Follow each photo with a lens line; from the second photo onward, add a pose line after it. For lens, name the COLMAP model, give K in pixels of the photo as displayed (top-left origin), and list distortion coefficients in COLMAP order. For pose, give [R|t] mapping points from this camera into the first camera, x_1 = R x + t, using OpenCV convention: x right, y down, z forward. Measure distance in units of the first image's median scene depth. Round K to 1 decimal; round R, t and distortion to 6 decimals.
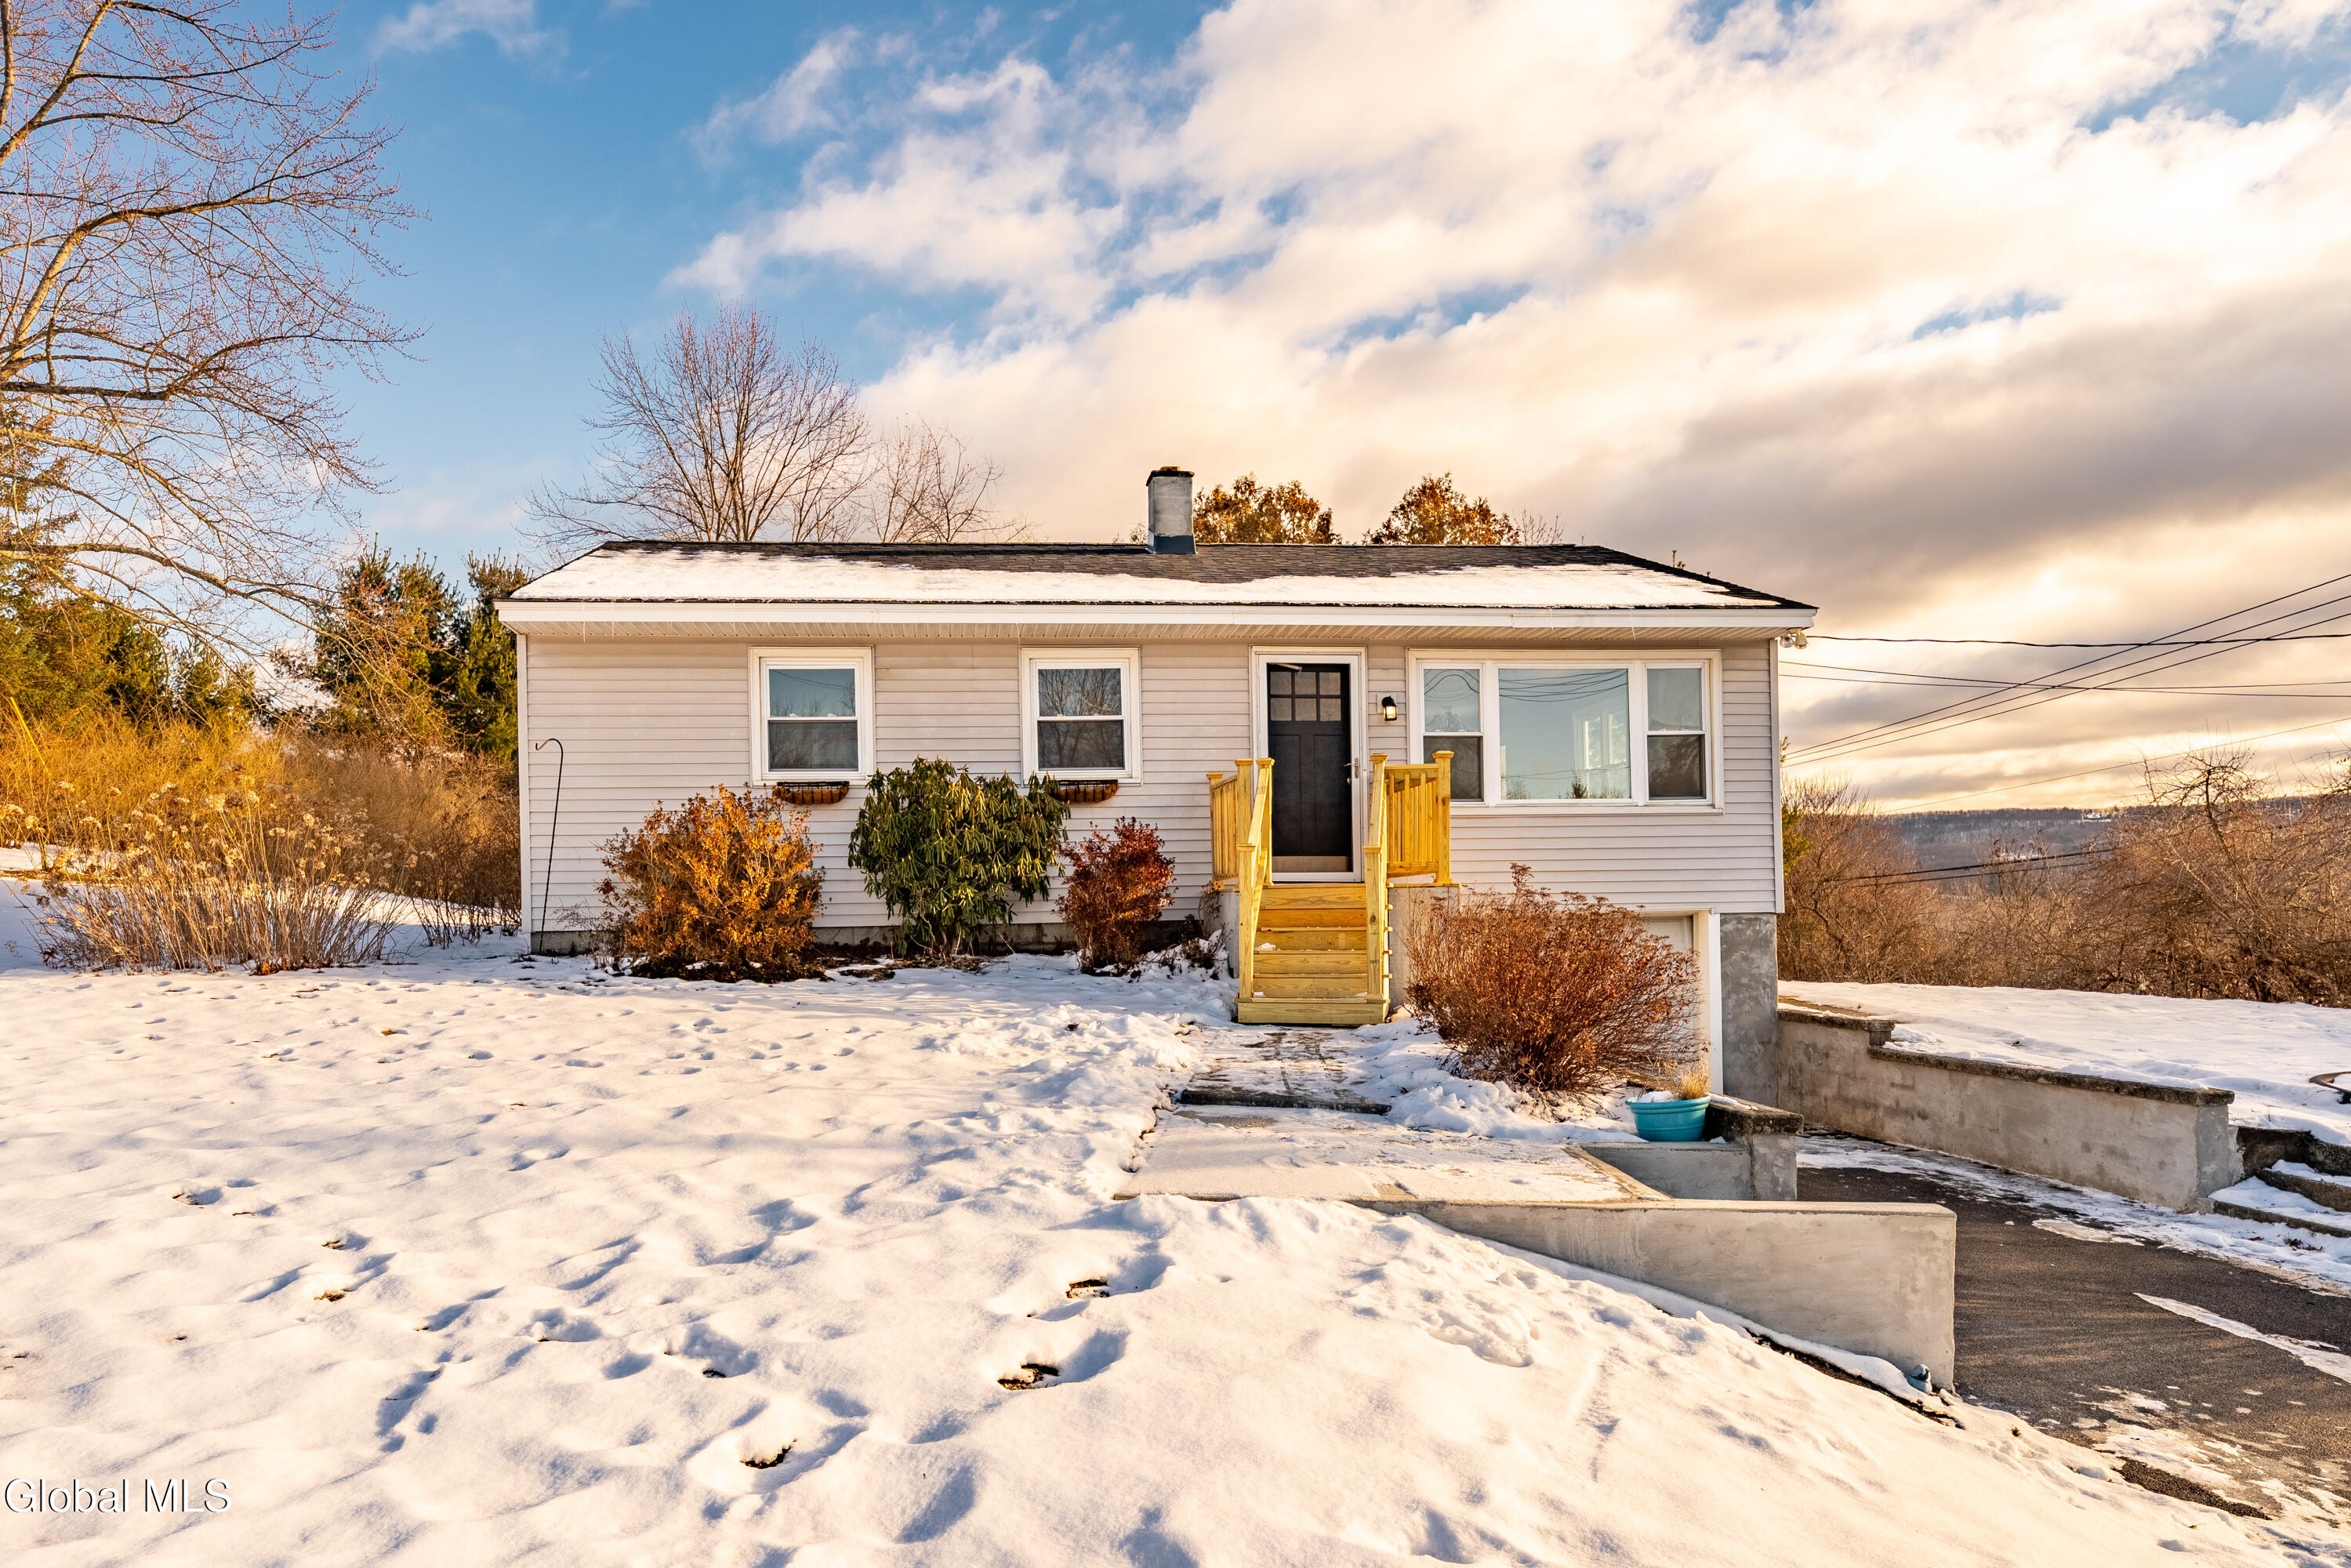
lens RADIAL K [[1528.8, 0, 1175.5], [0, 1528.8, 784.0], [0, 0, 1]] dist [0.003975, 0.001793]
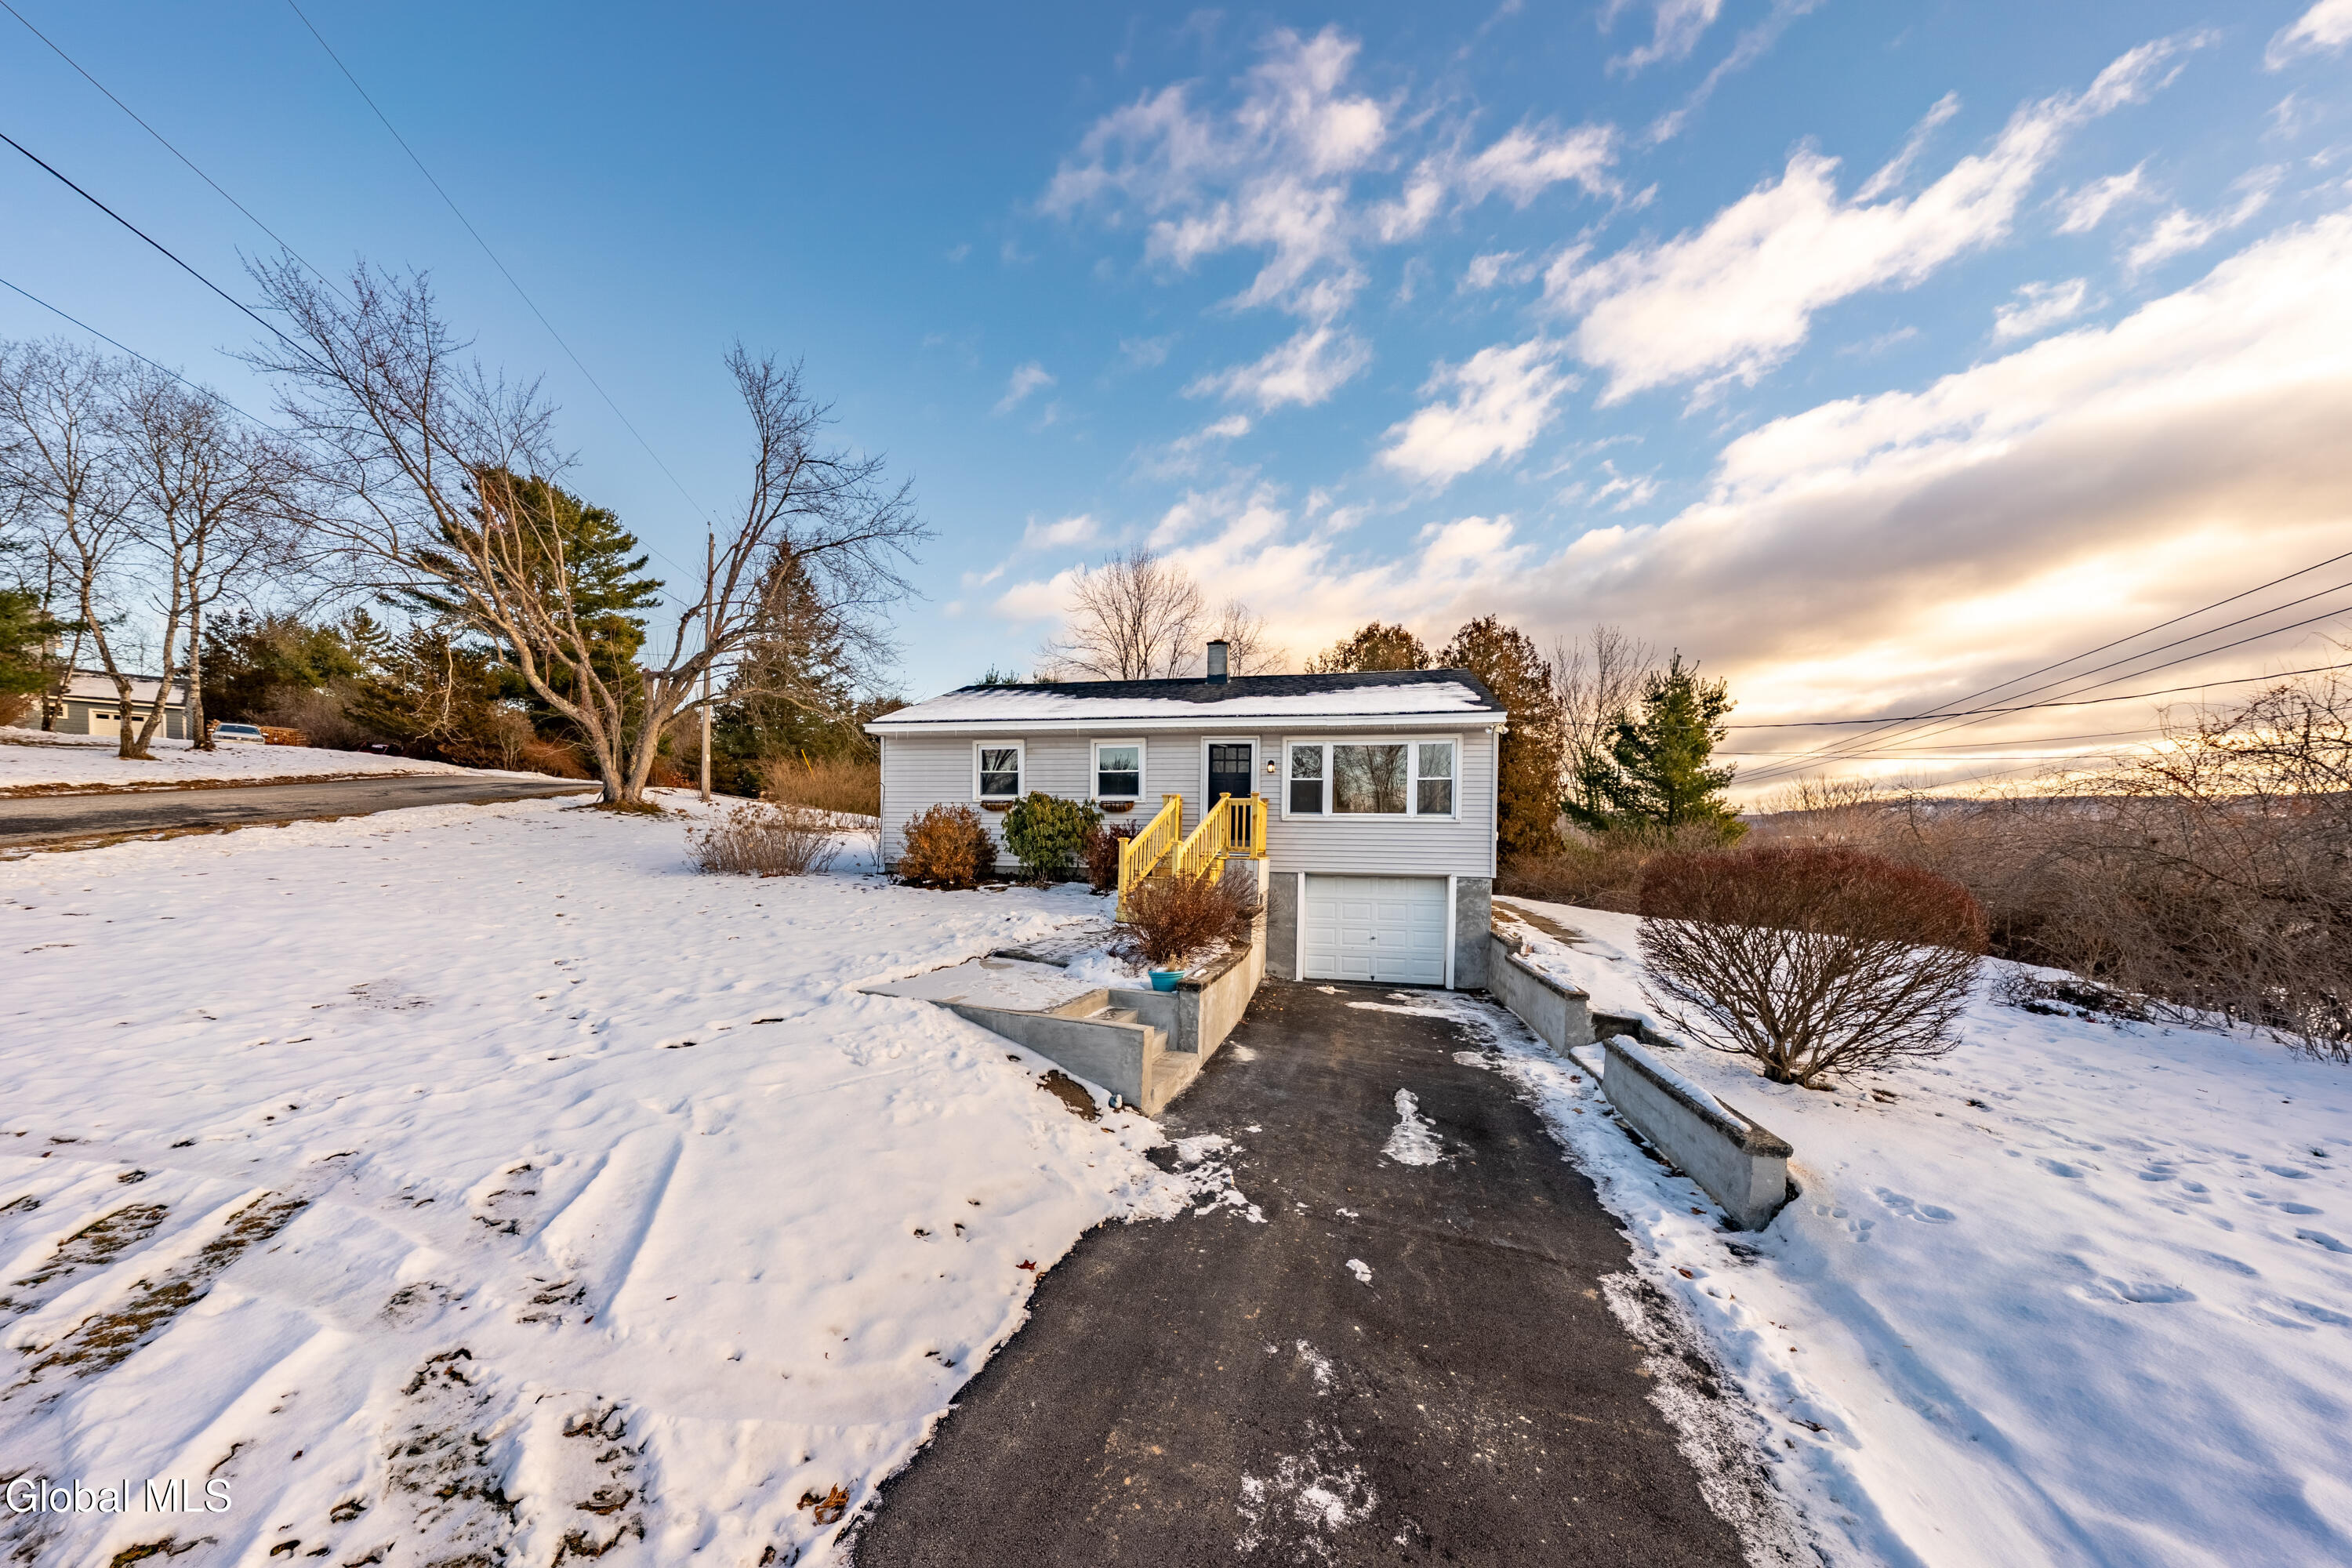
lens RADIAL K [[815.3, 0, 1169.9], [0, 815.3, 775.6], [0, 0, 1]] dist [0.000655, 0.000083]
pose [[0.951596, 0.006409, -0.307286, 0.367832], [-0.007611, 0.999967, -0.002715, -0.036485], [0.307258, 0.004922, 0.951613, -0.052280]]
